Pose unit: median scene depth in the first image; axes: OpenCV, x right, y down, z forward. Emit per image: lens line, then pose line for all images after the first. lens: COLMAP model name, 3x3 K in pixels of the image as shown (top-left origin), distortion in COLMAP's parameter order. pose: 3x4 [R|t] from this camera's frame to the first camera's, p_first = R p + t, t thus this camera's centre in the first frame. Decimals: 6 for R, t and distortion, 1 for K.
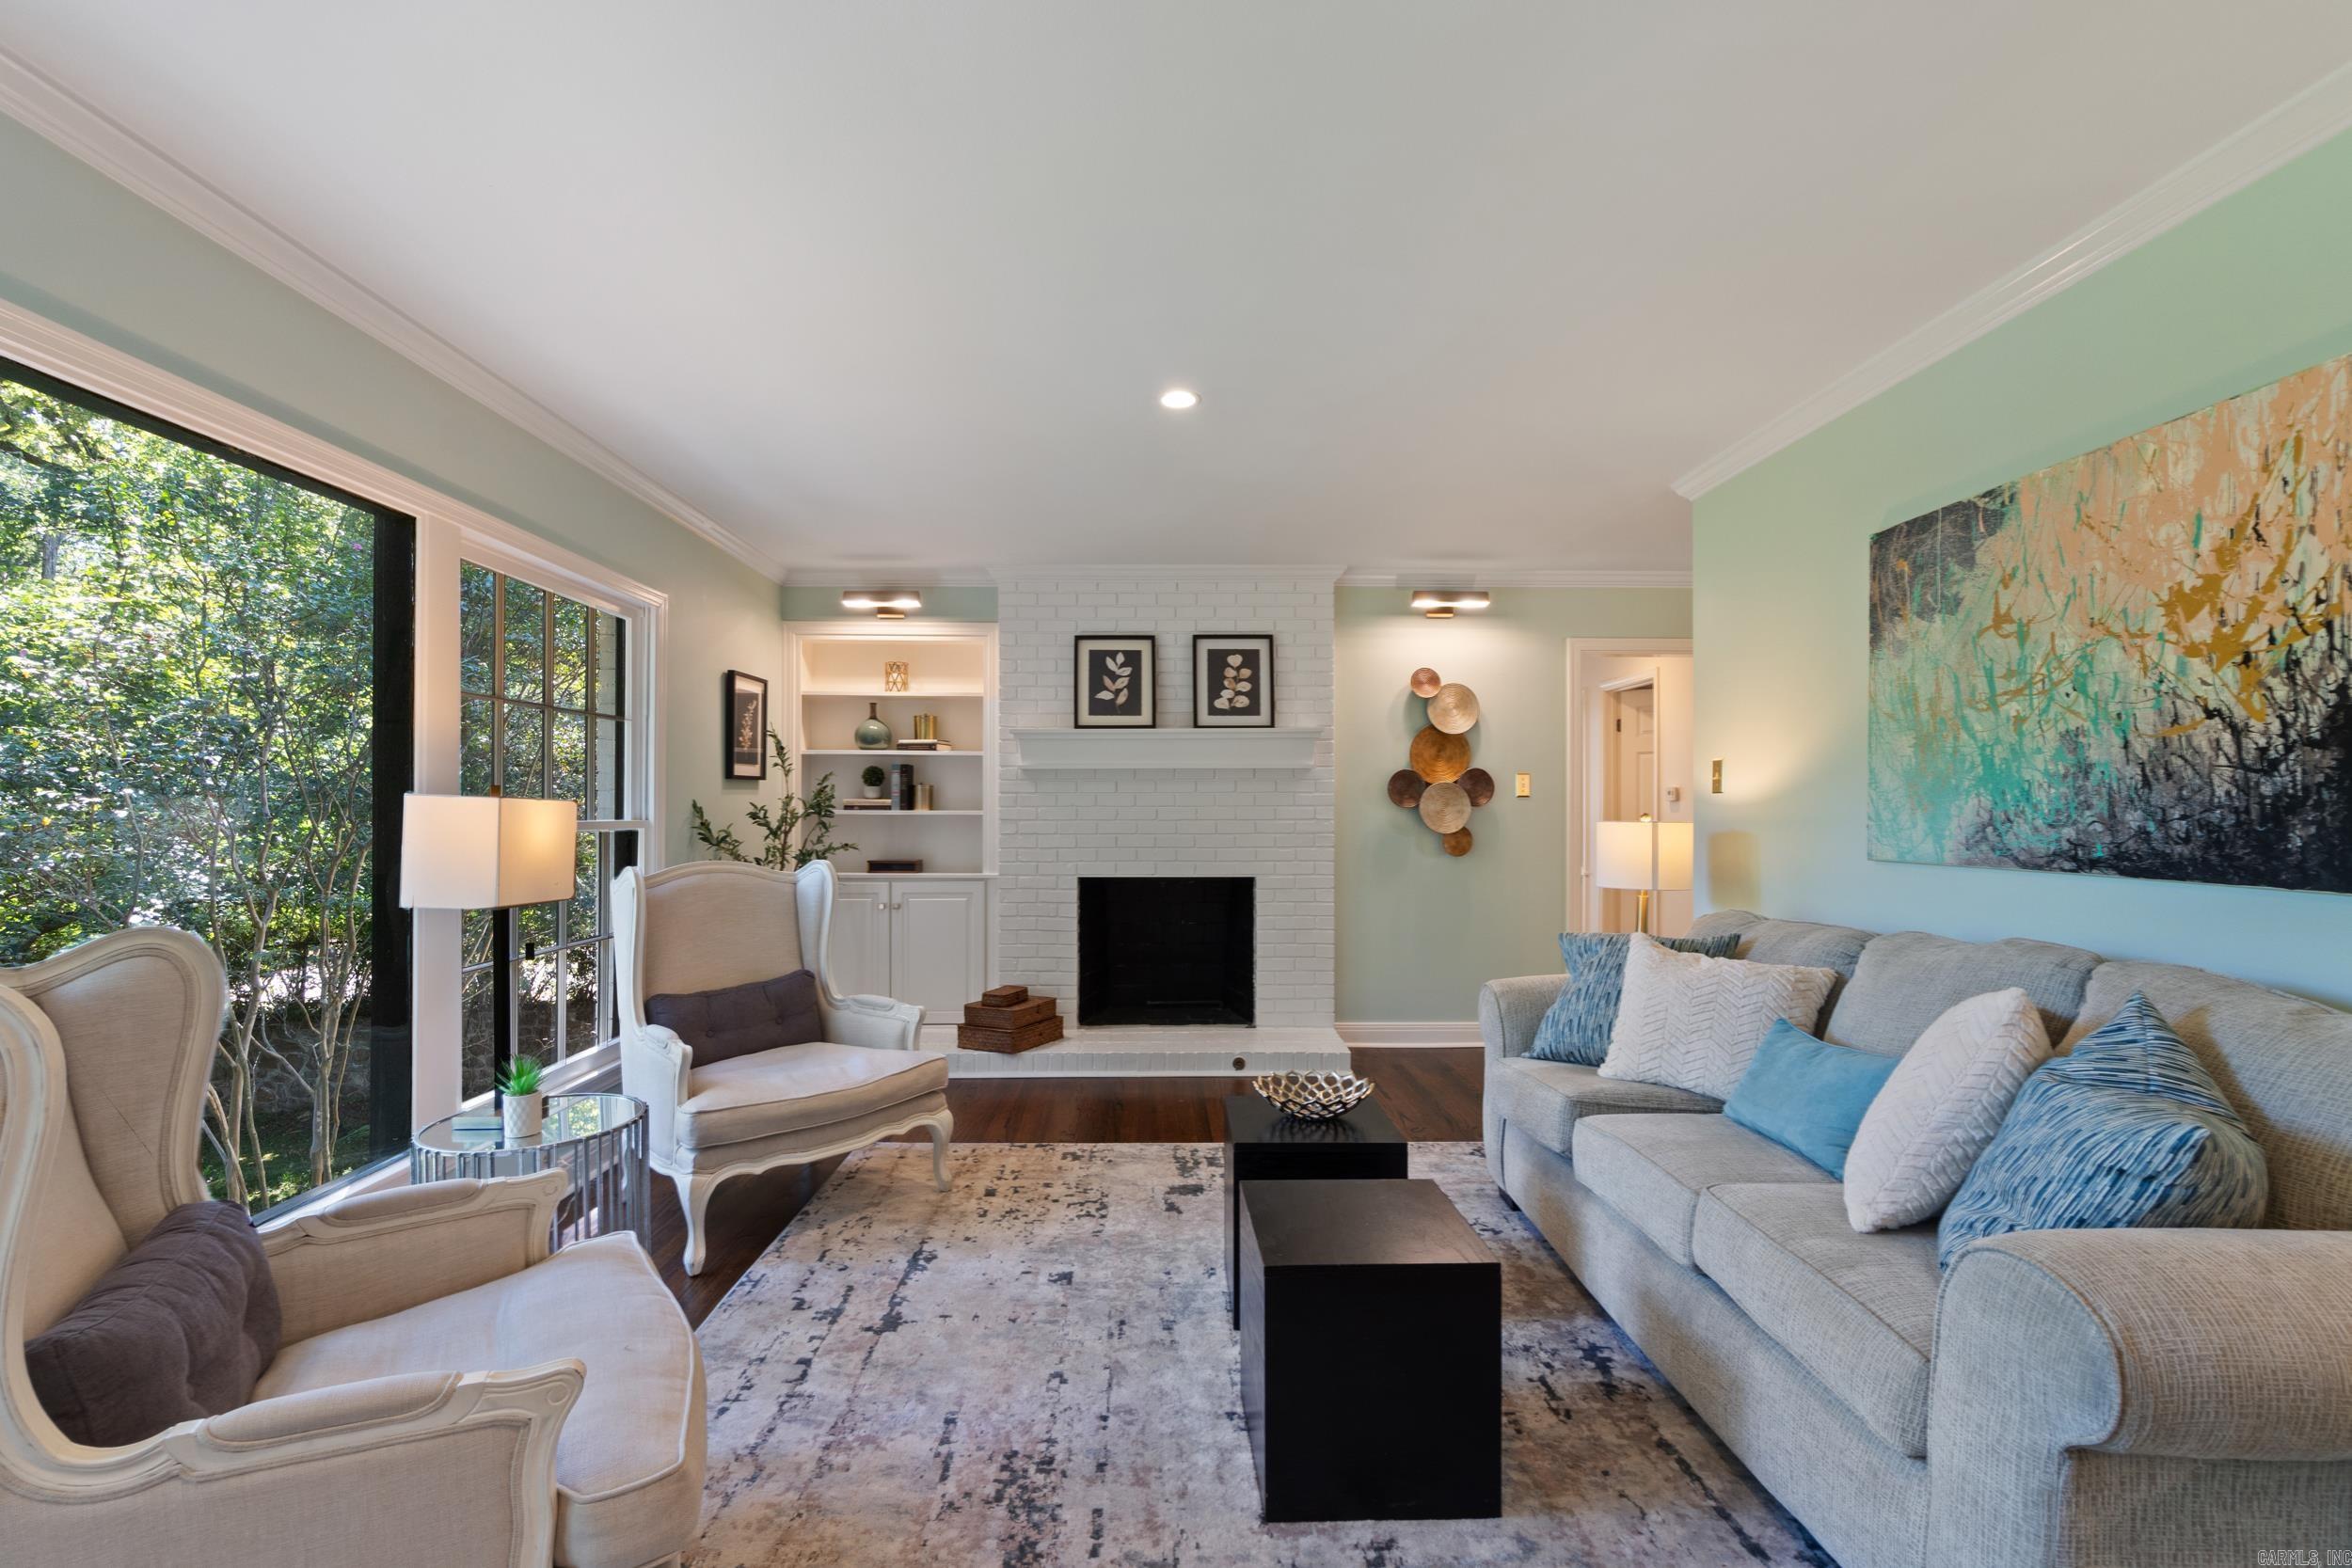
lens RADIAL K [[1023.5, 0, 1160.5], [0, 1023.5, 808.4], [0, 0, 1]] dist [-0.008164, 0.002015]
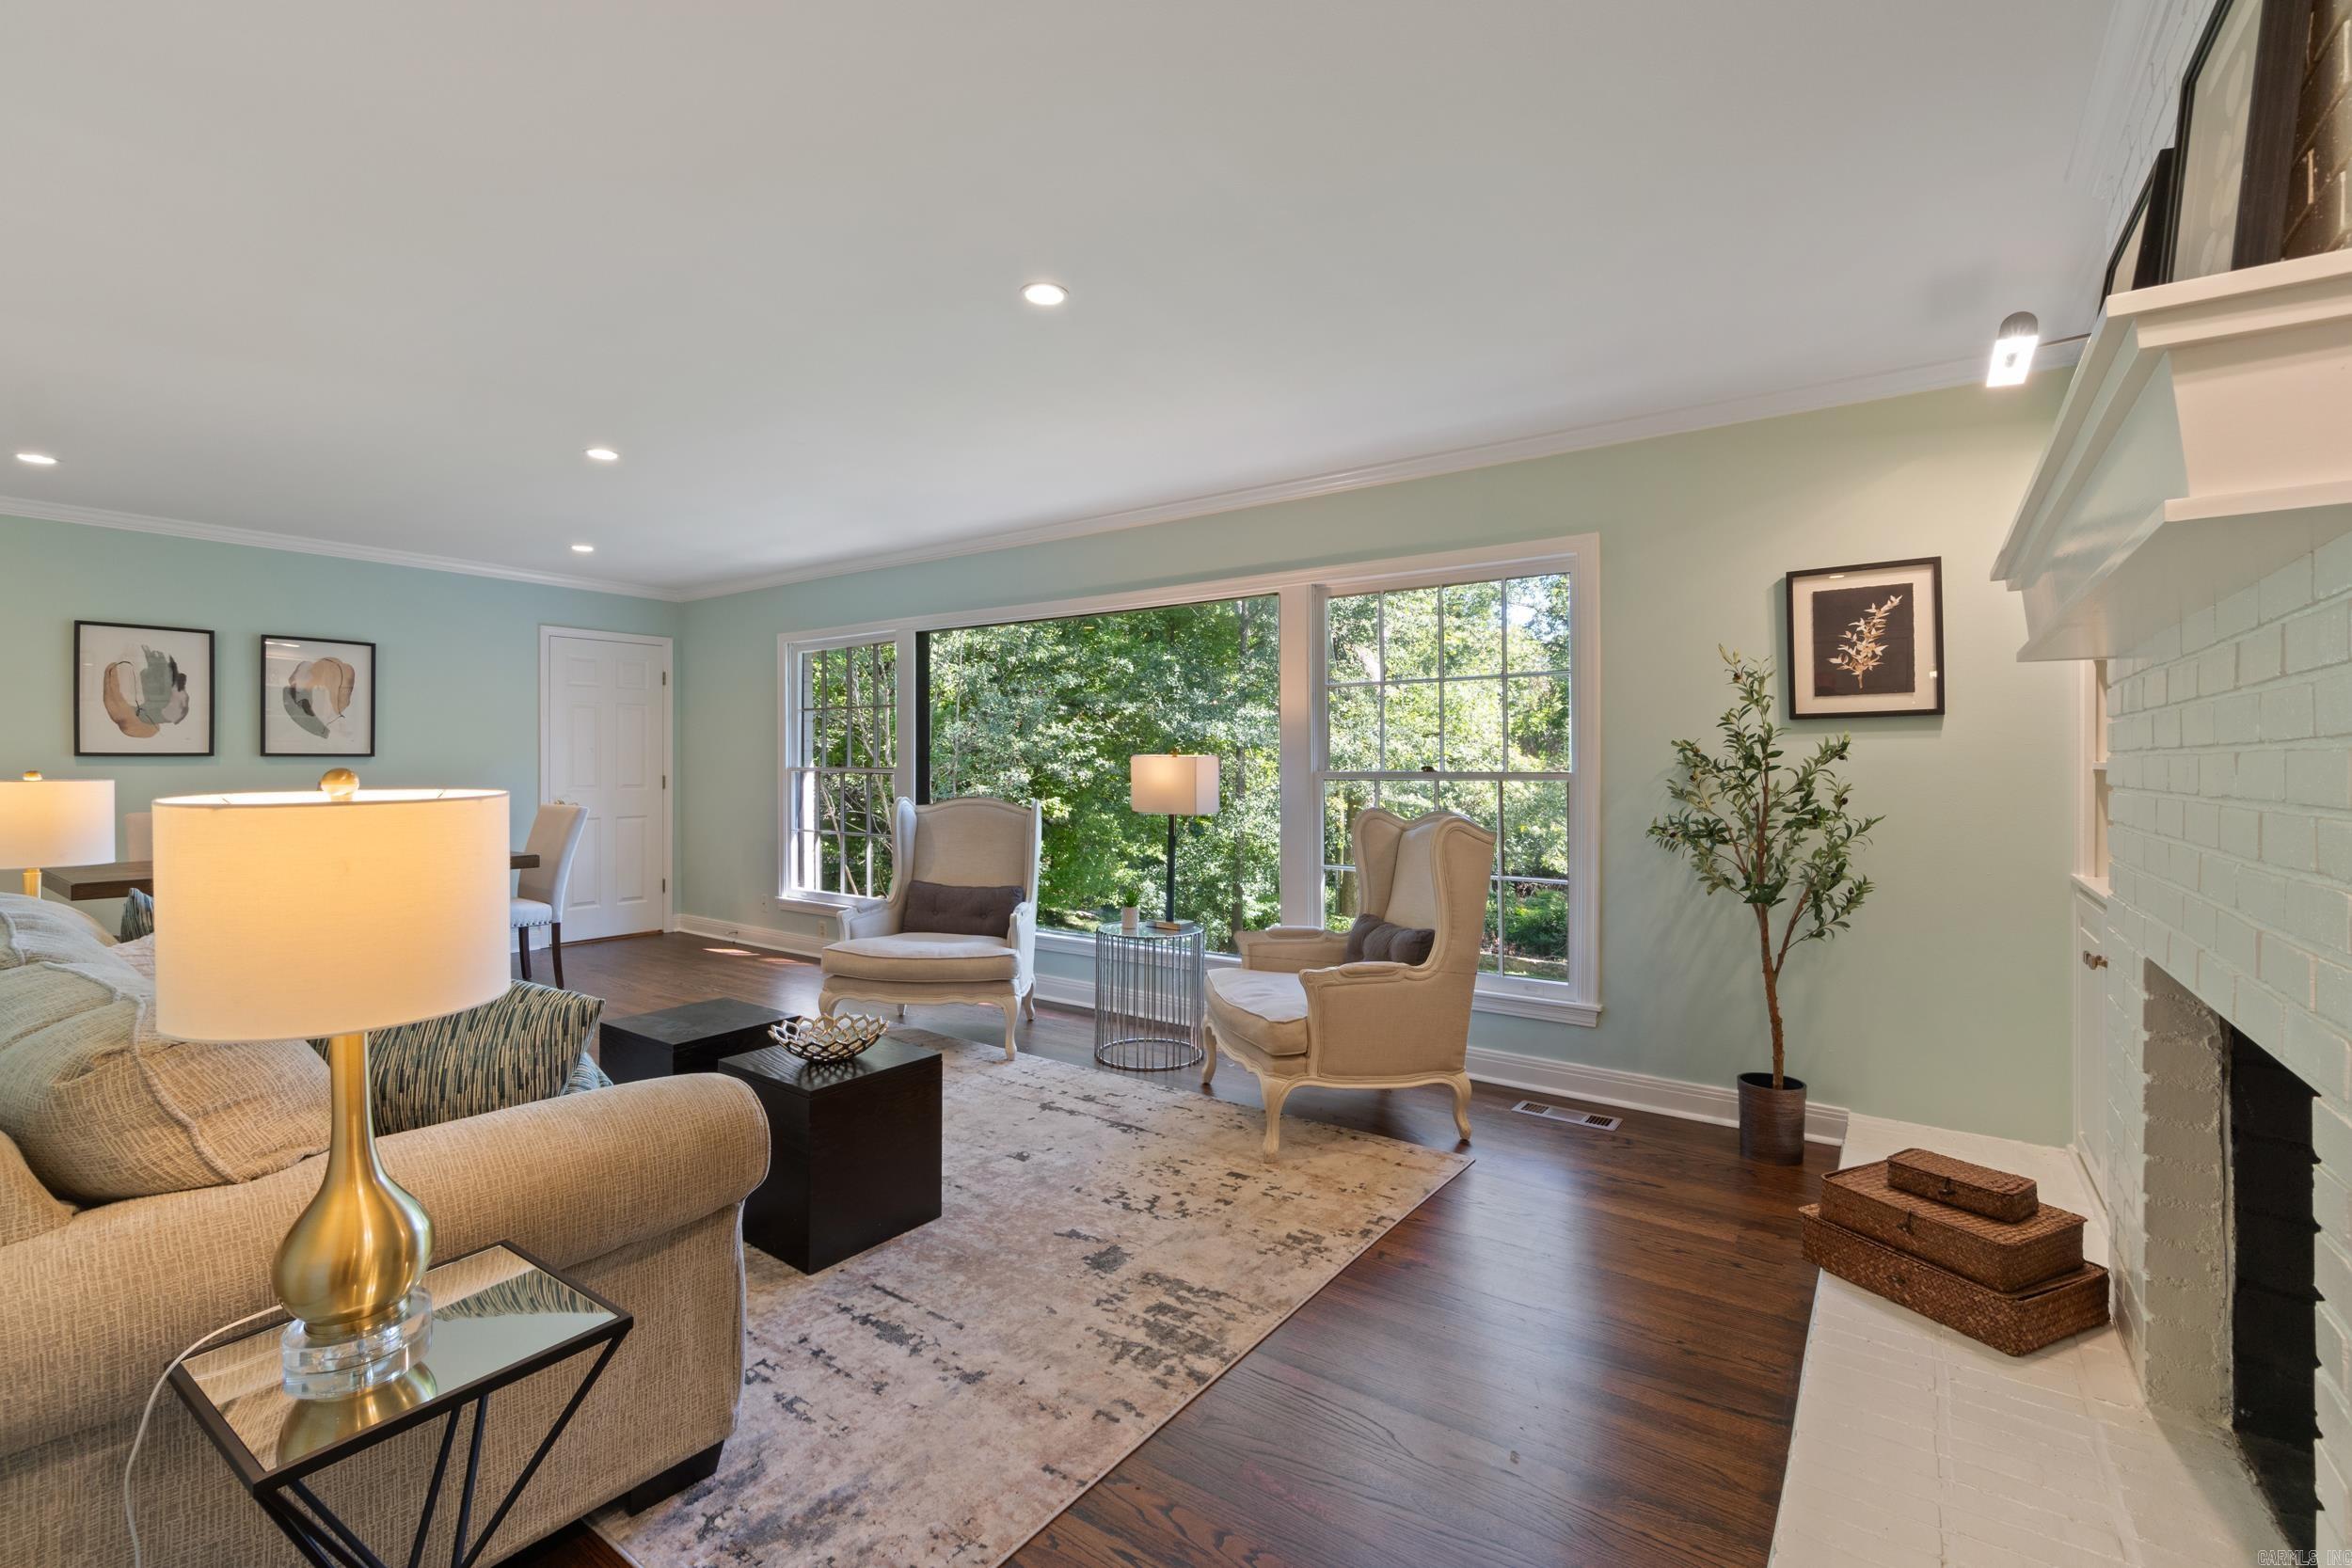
lens RADIAL K [[1023.5, 0, 1152.2], [0, 1023.5, 748.1], [0, 0, 1]] dist [-0.008164, 0.002015]
pose [[-0.595138, -0.006903, -0.803594, 0.762558], [0.002050, 0.999947, -0.010108, -0.003588], [0.803621, -0.007663, -0.595092, 1.814299]]
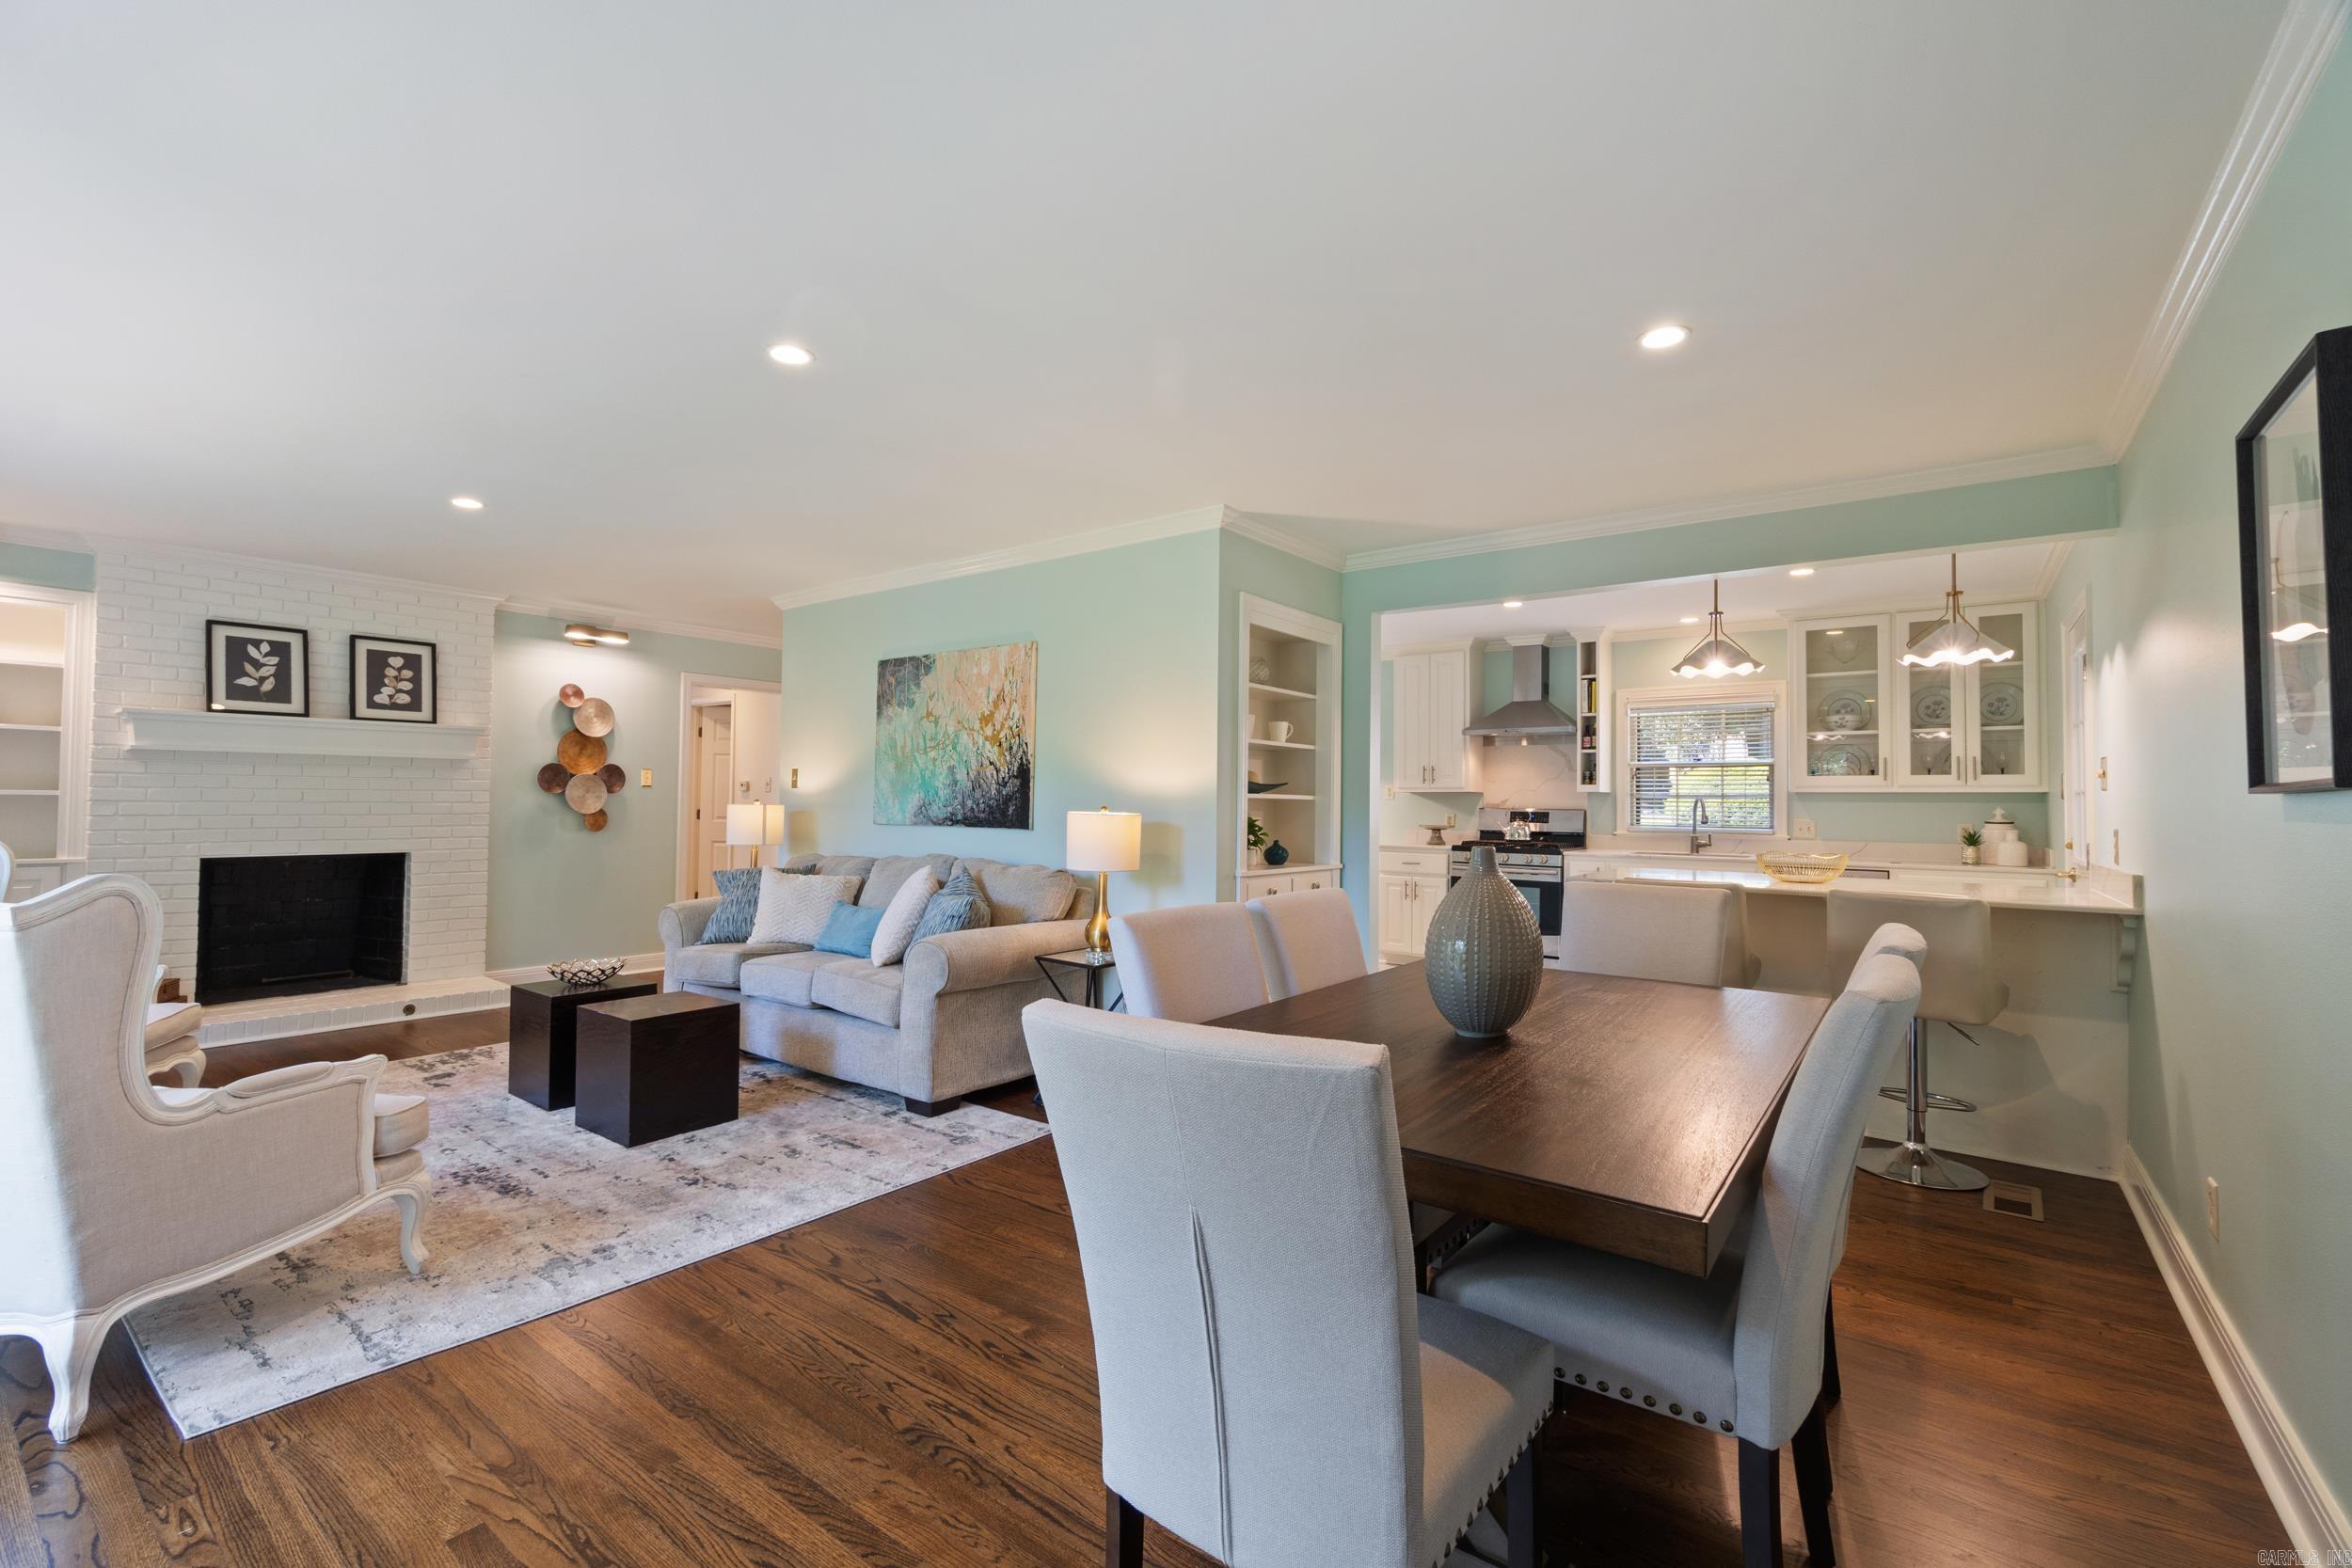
lens RADIAL K [[1023.5, 0, 1159.0], [0, 1023.5, 772.2], [0, 0, 1]] dist [-0.008164, 0.002015]
pose [[0.619324, 0.029853, 0.784568, -0.550841], [-0.012029, 0.999520, -0.028536, -0.000410], [-0.785043, 0.008235, 0.619386, -0.698445]]
